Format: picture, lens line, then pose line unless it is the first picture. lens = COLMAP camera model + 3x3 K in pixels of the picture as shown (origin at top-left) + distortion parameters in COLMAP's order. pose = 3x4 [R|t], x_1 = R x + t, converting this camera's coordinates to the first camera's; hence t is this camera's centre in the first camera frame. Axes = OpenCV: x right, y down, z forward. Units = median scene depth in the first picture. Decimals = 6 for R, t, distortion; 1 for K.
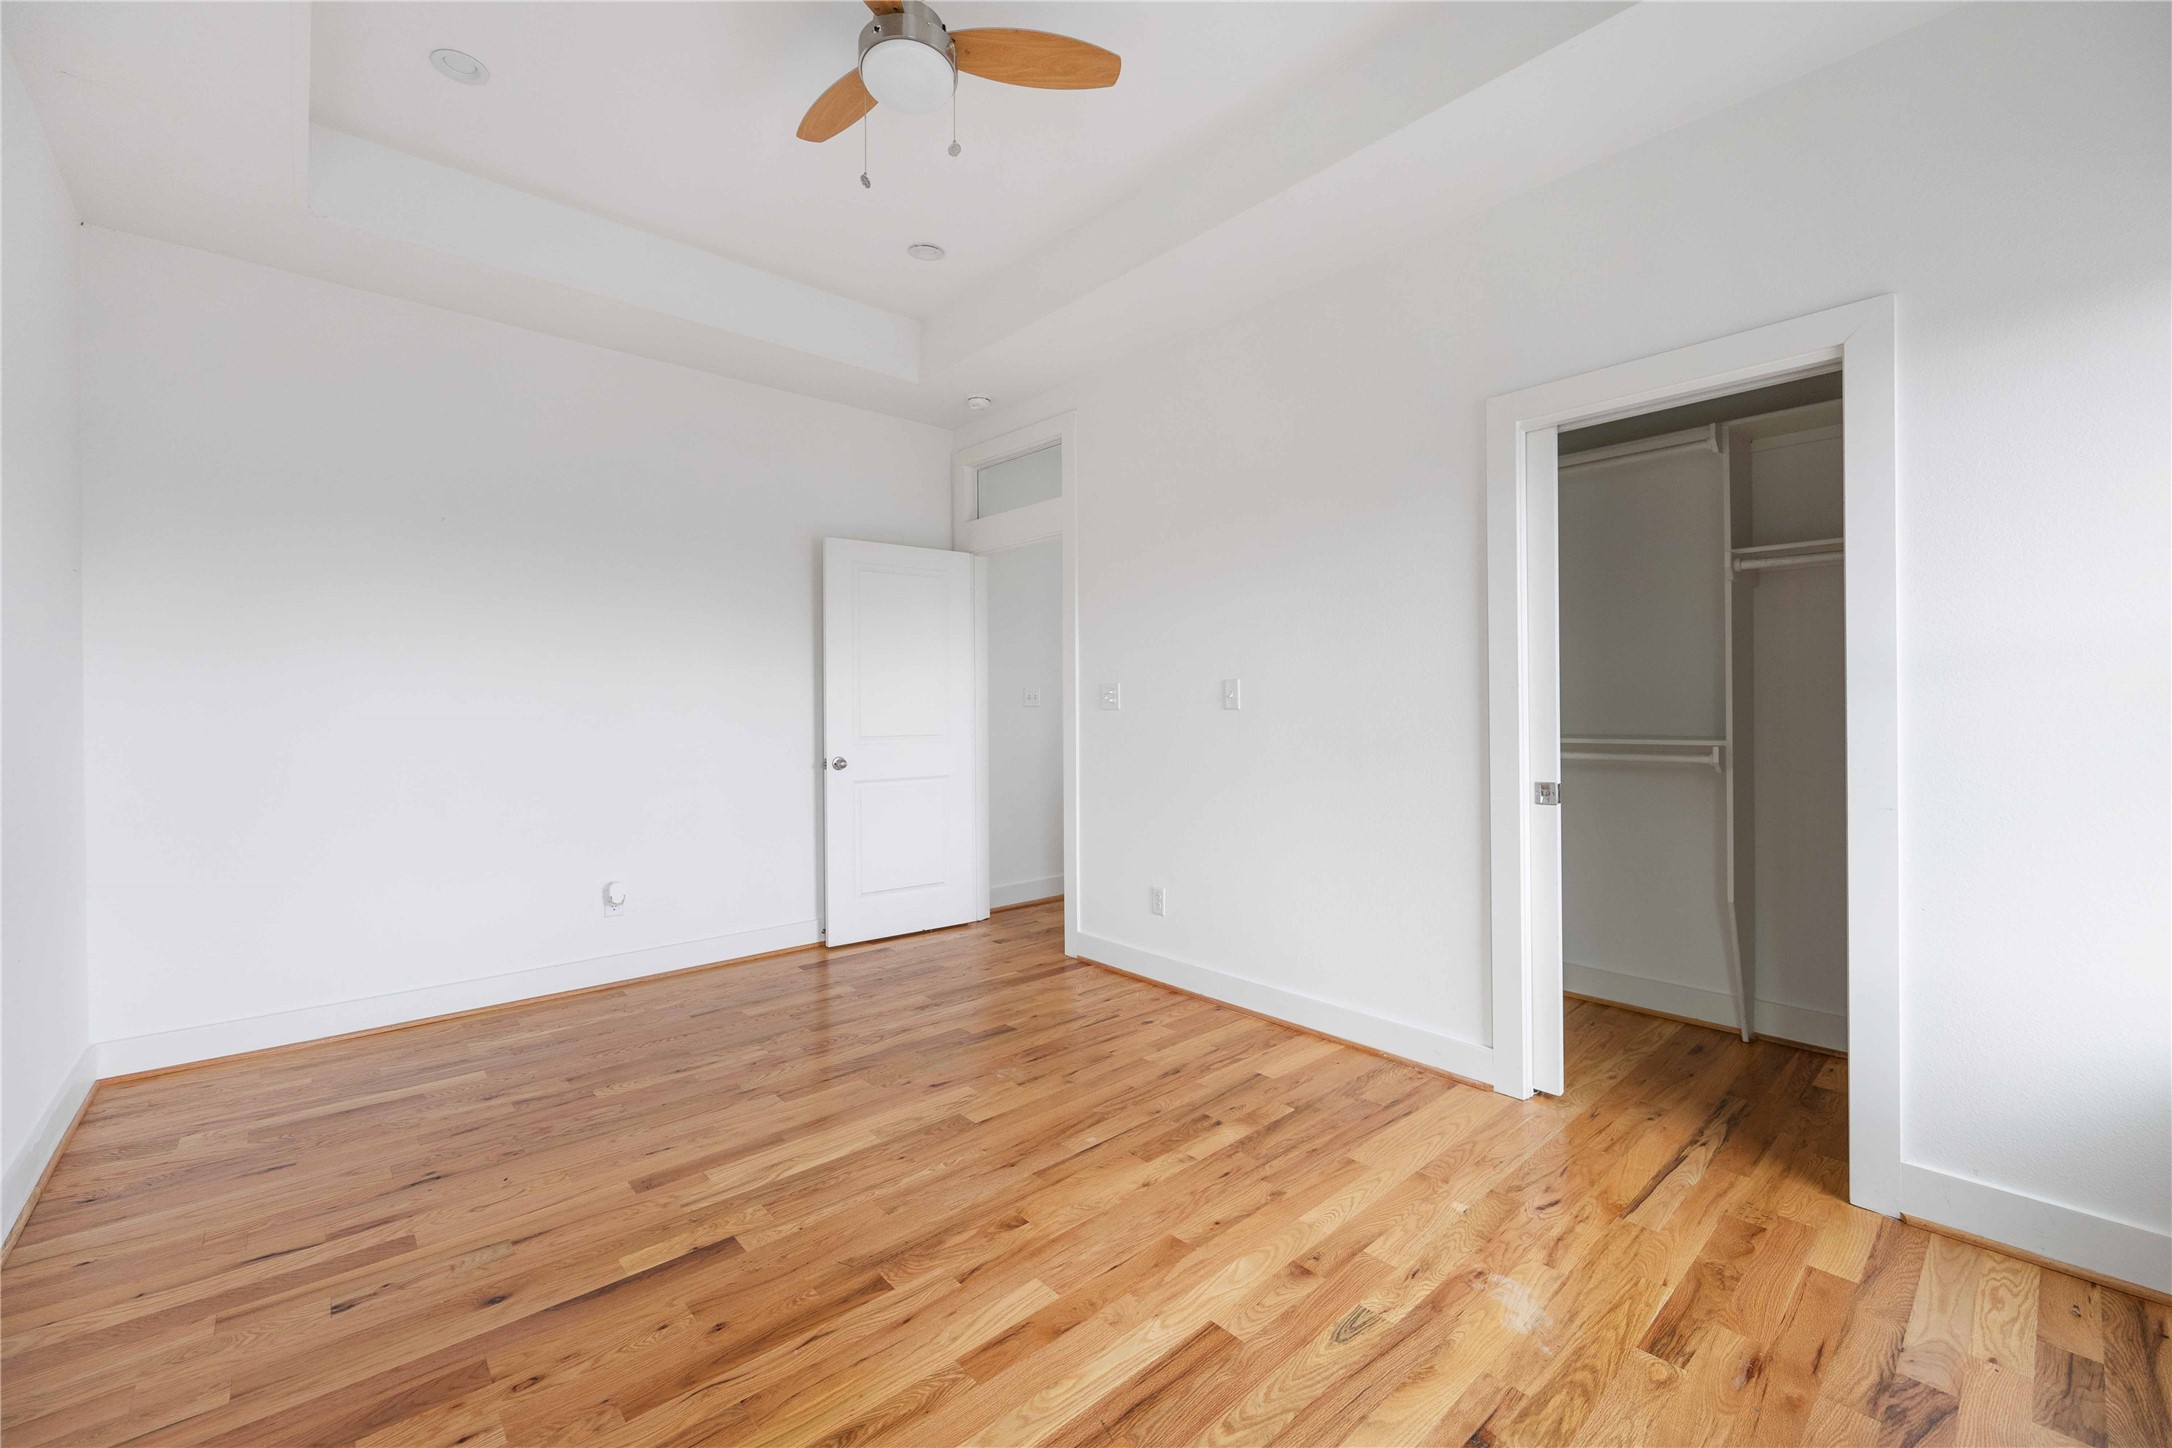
lens RADIAL K [[878.6, 0, 1084.8], [0, 878.6, 705.7], [0, 0, 1]] dist [-0.001632, -0.000333]
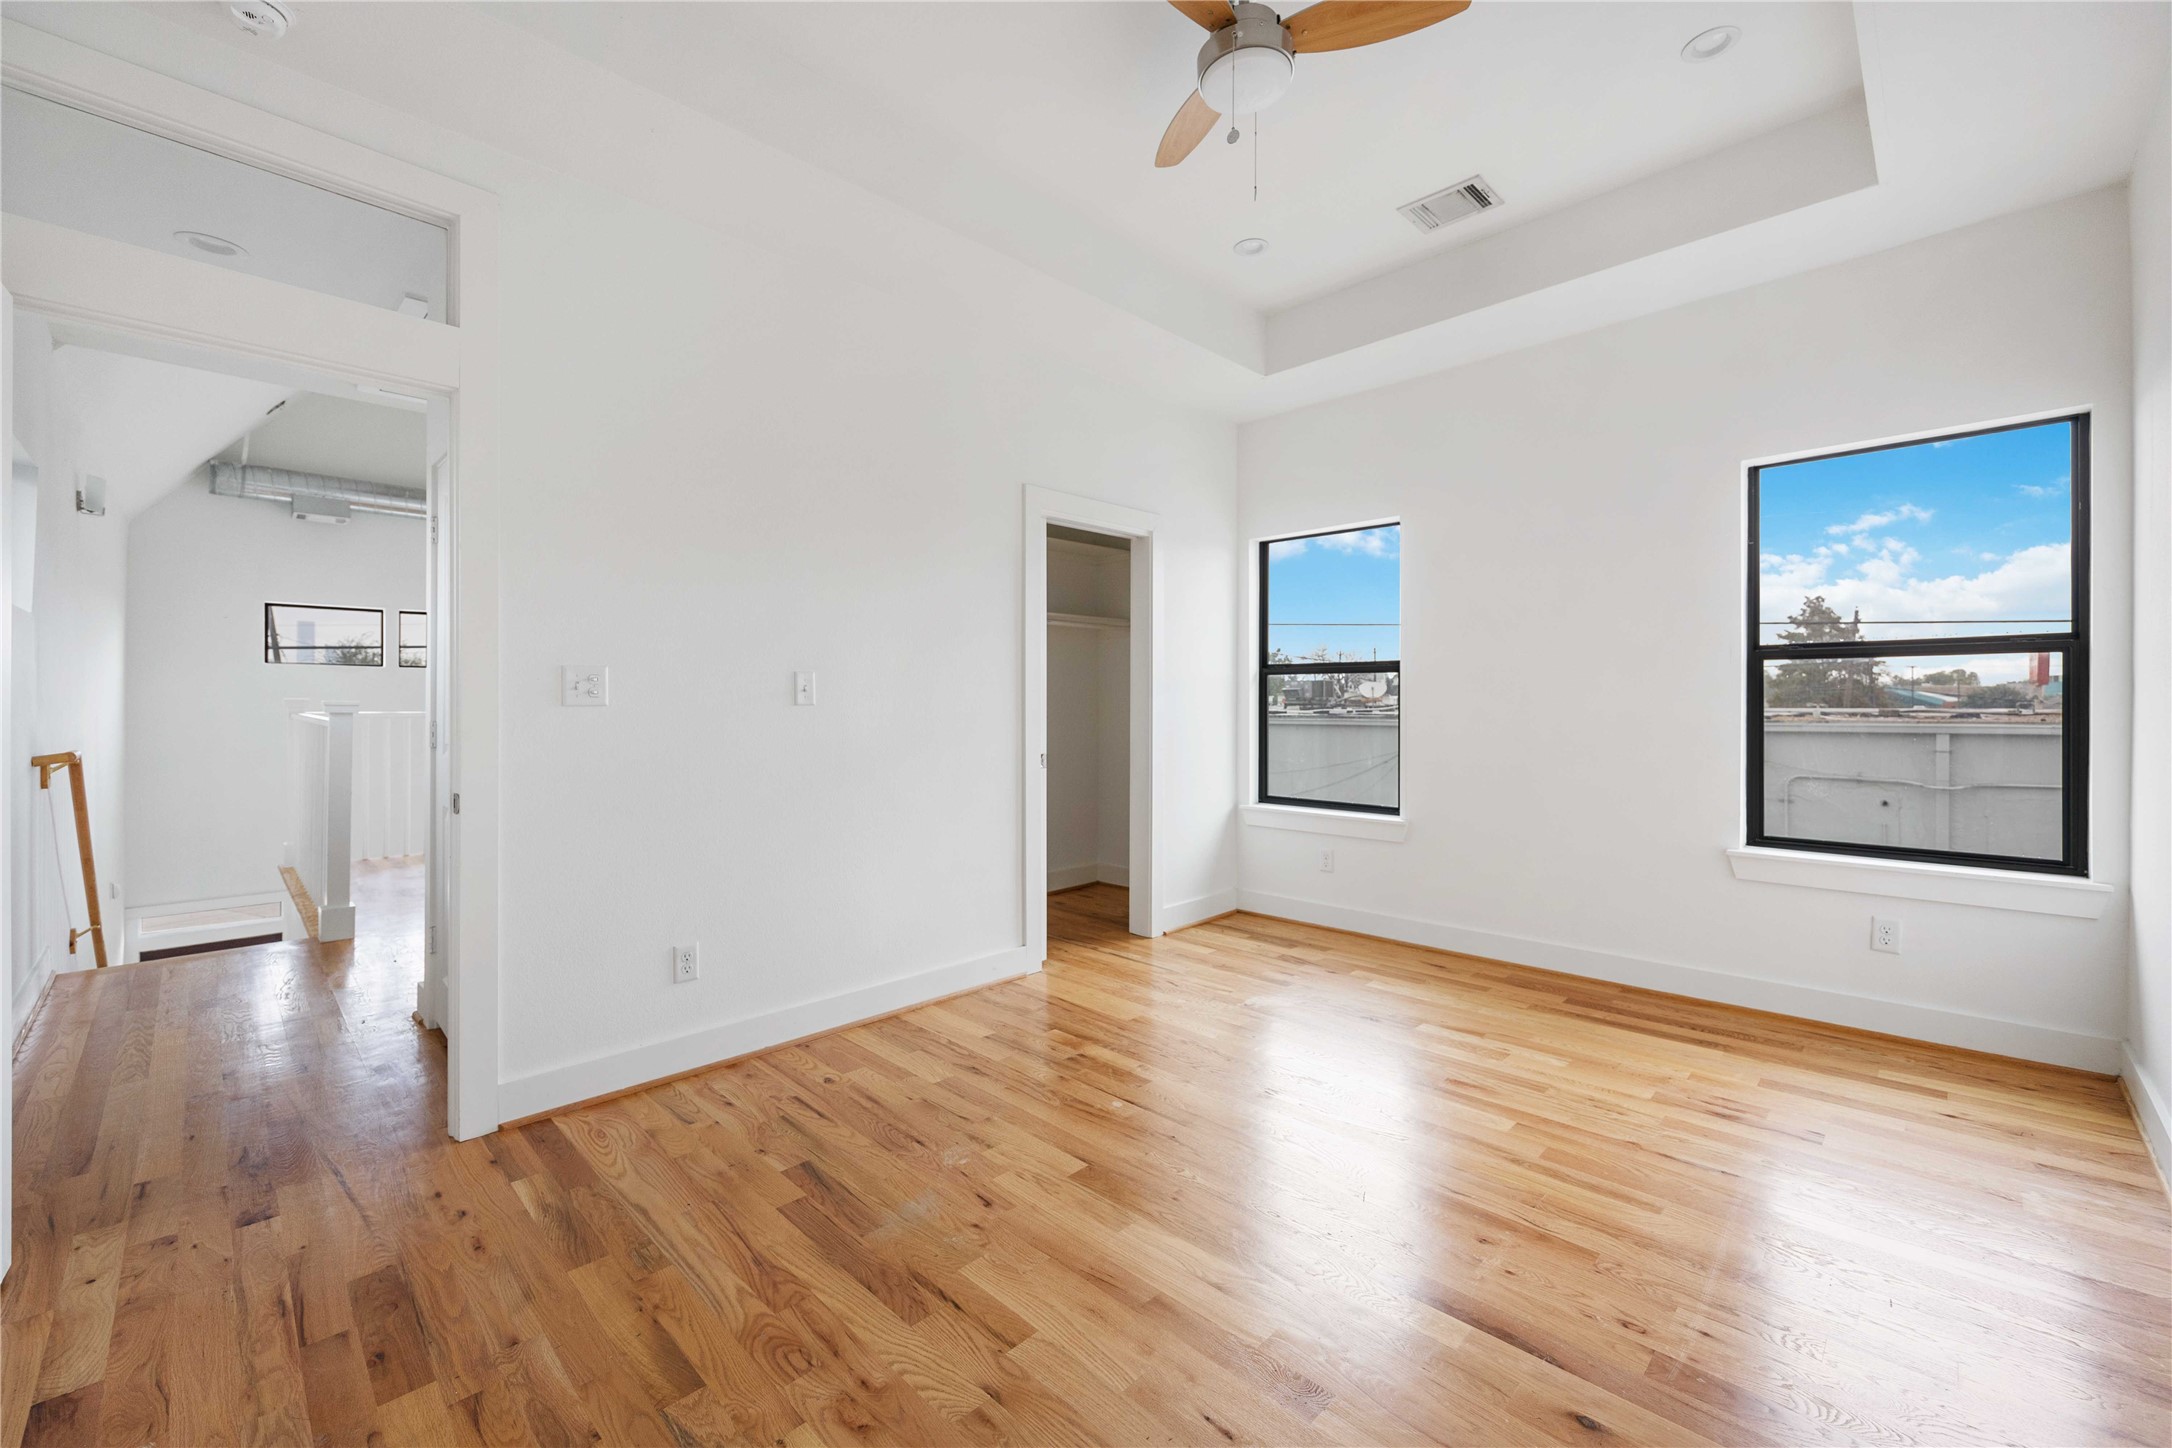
lens RADIAL K [[878.6, 0, 1084.8], [0, 878.6, 705.7], [0, 0, 1]] dist [-0.001632, -0.000333]
pose [[-0.059964, 0.004135, 0.998192, -1.010284], [0.002293, 0.999989, -0.004005, 0.010642], [-0.998198, 0.002048, -0.059973, 1.047748]]
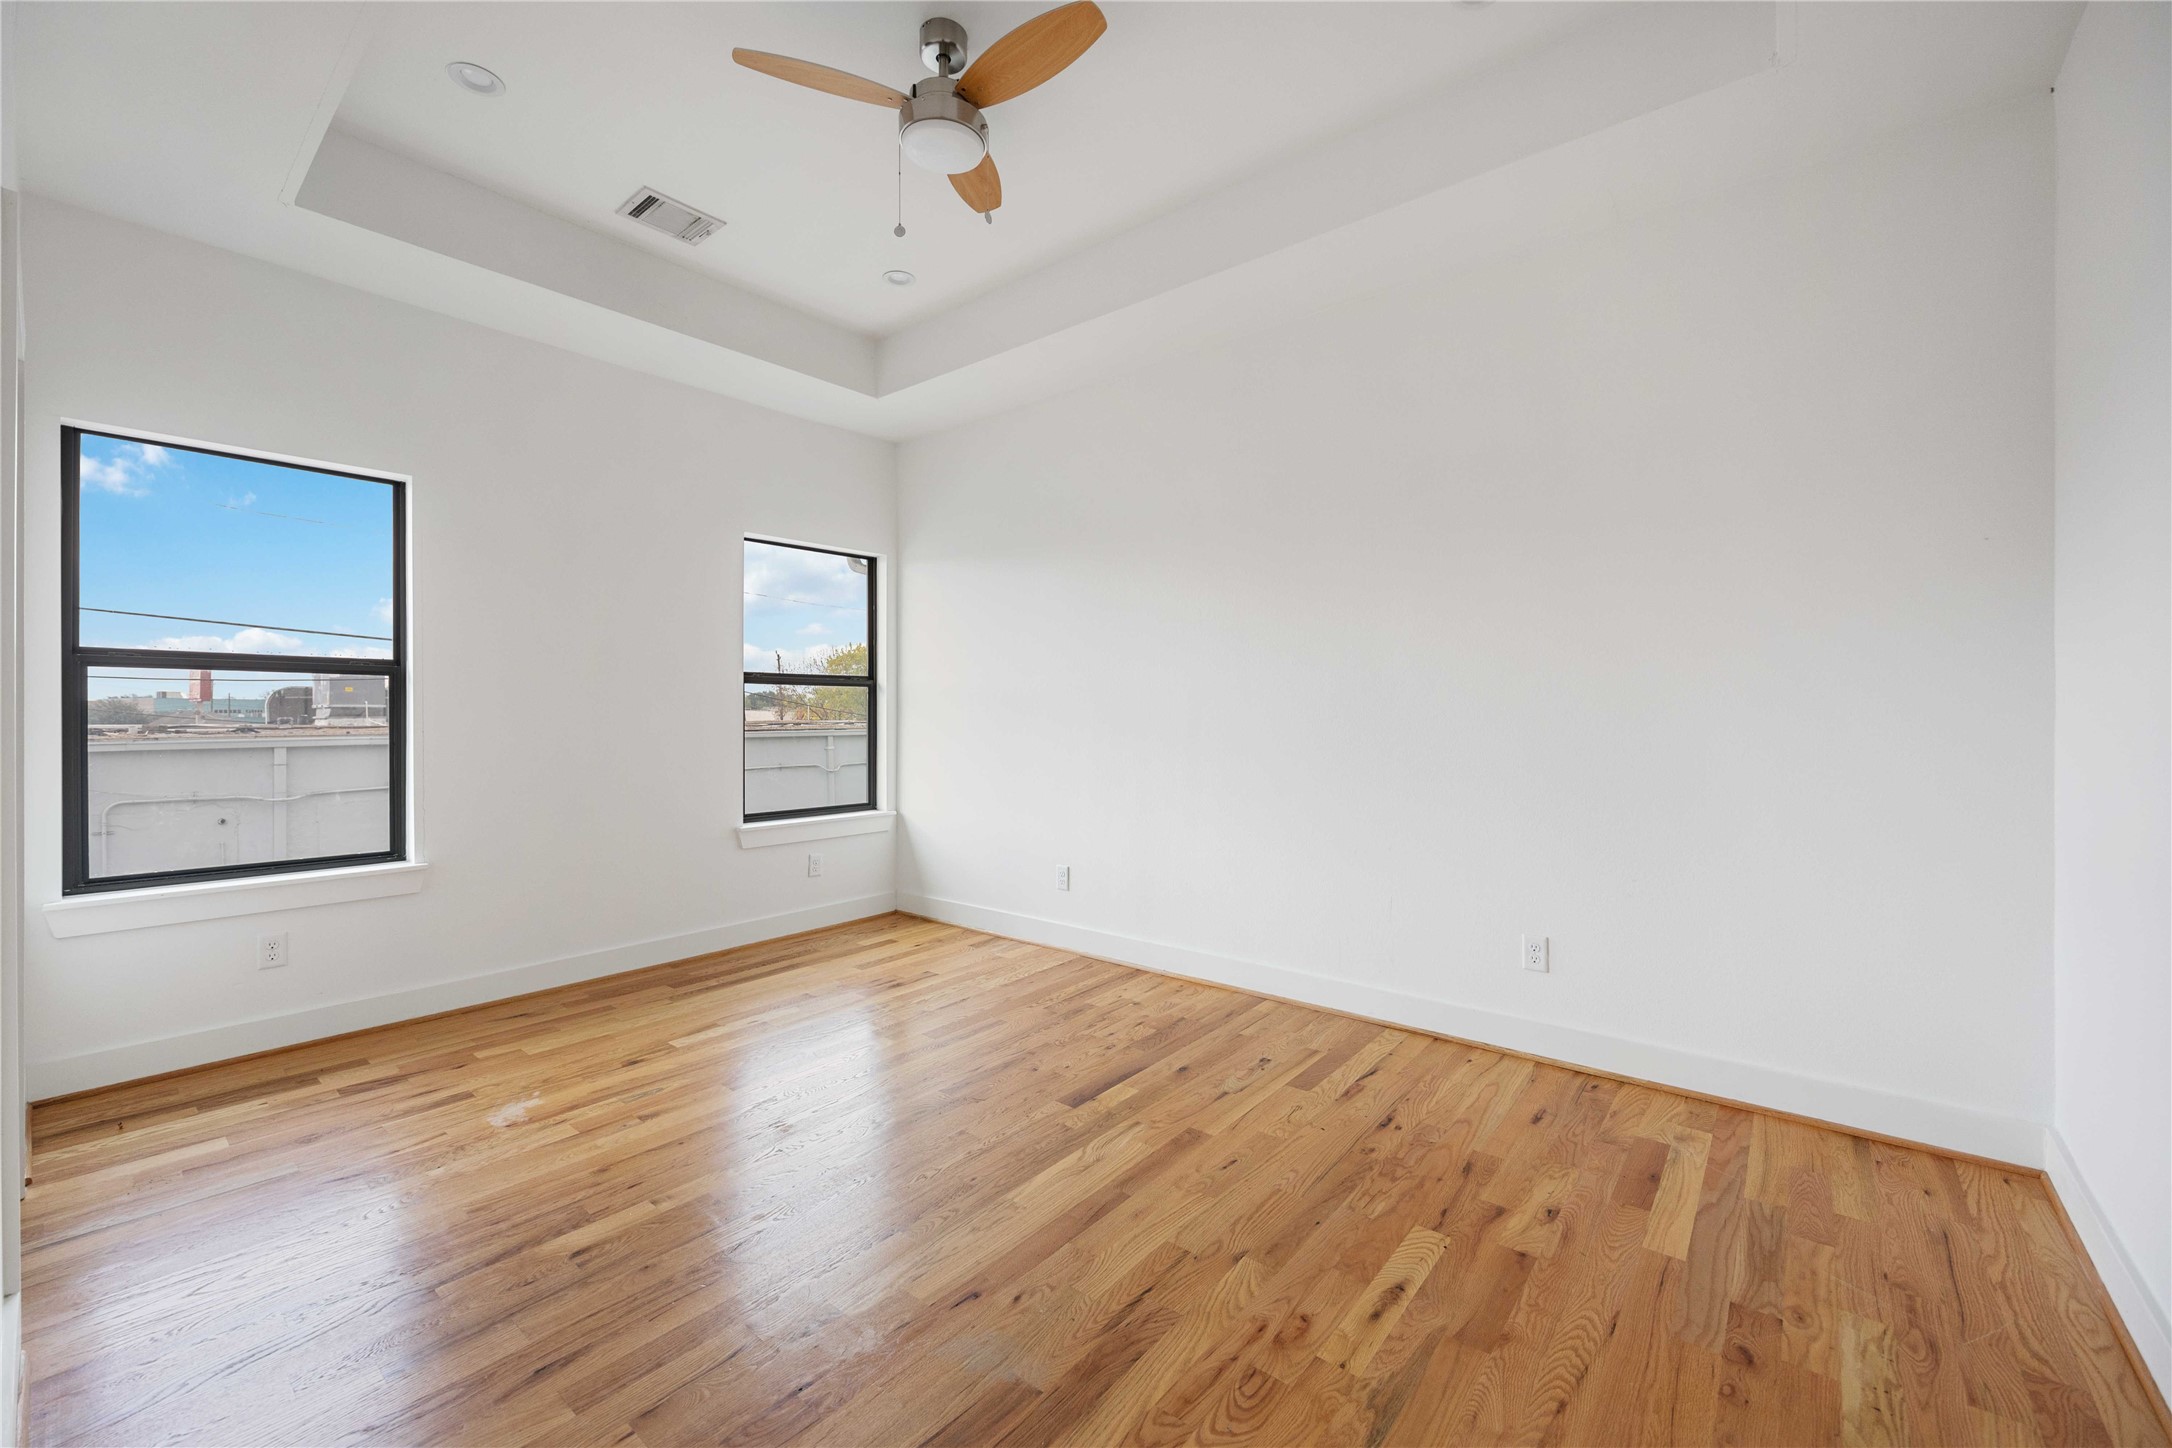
lens RADIAL K [[873.2, 0, 1088.6], [0, 873.2, 721.5], [0, 0, 1]] dist [-0.000283, -0.000031]
pose [[-0.988462, 0.010993, -0.151073, -0.177823], [0.009717, 0.999911, 0.009179, 0.006913], [0.151160, 0.007605, -0.988480, 1.789344]]
